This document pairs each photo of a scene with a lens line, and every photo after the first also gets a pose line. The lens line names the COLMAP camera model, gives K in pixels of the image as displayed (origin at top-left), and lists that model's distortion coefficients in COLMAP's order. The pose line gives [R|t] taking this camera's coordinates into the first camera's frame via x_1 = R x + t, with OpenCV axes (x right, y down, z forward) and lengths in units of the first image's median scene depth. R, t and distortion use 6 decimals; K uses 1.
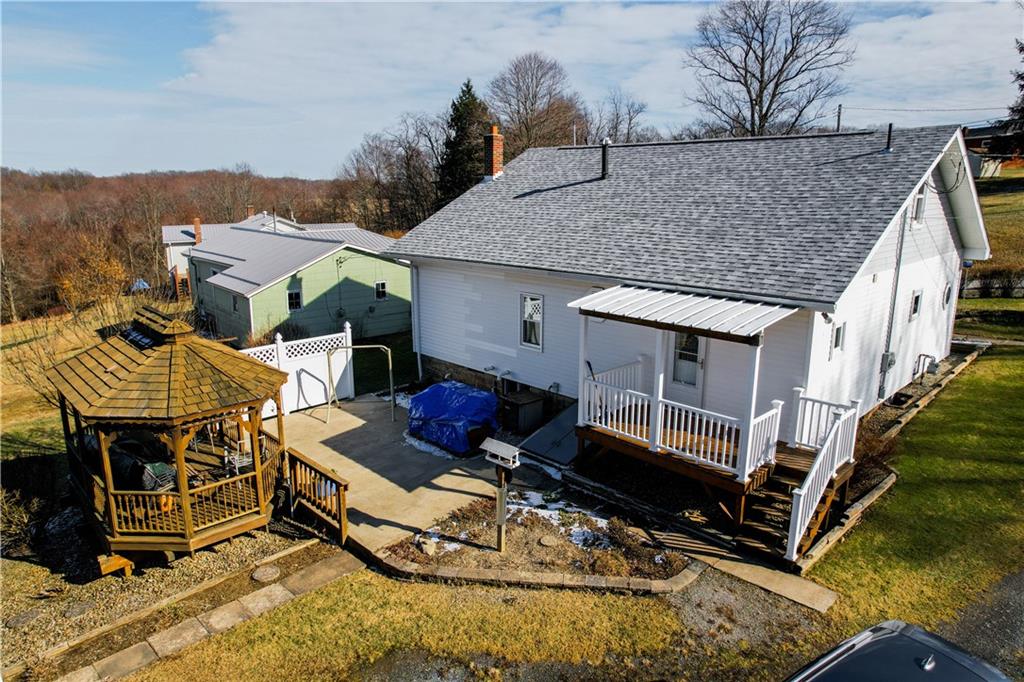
lens RADIAL K [[656.0, 0, 514.2], [0, 656.0, 336.4], [0, 0, 1]] dist [-0.078990, 0.068154]
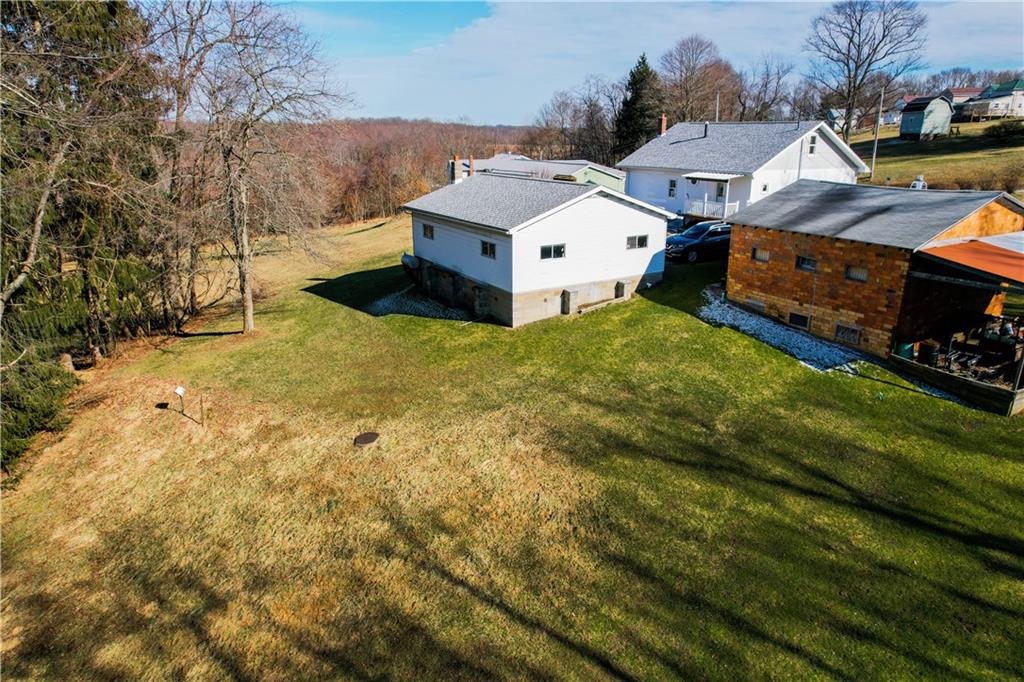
lens RADIAL K [[656.0, 0, 514.2], [0, 656.0, 336.4], [0, 0, 1]] dist [-0.078990, 0.068154]
pose [[0.972187, 0.068942, -0.223828, 0.007234], [-0.051403, 0.995201, 0.083268, 0.084739], [0.228494, -0.069447, 0.971065, -0.395976]]
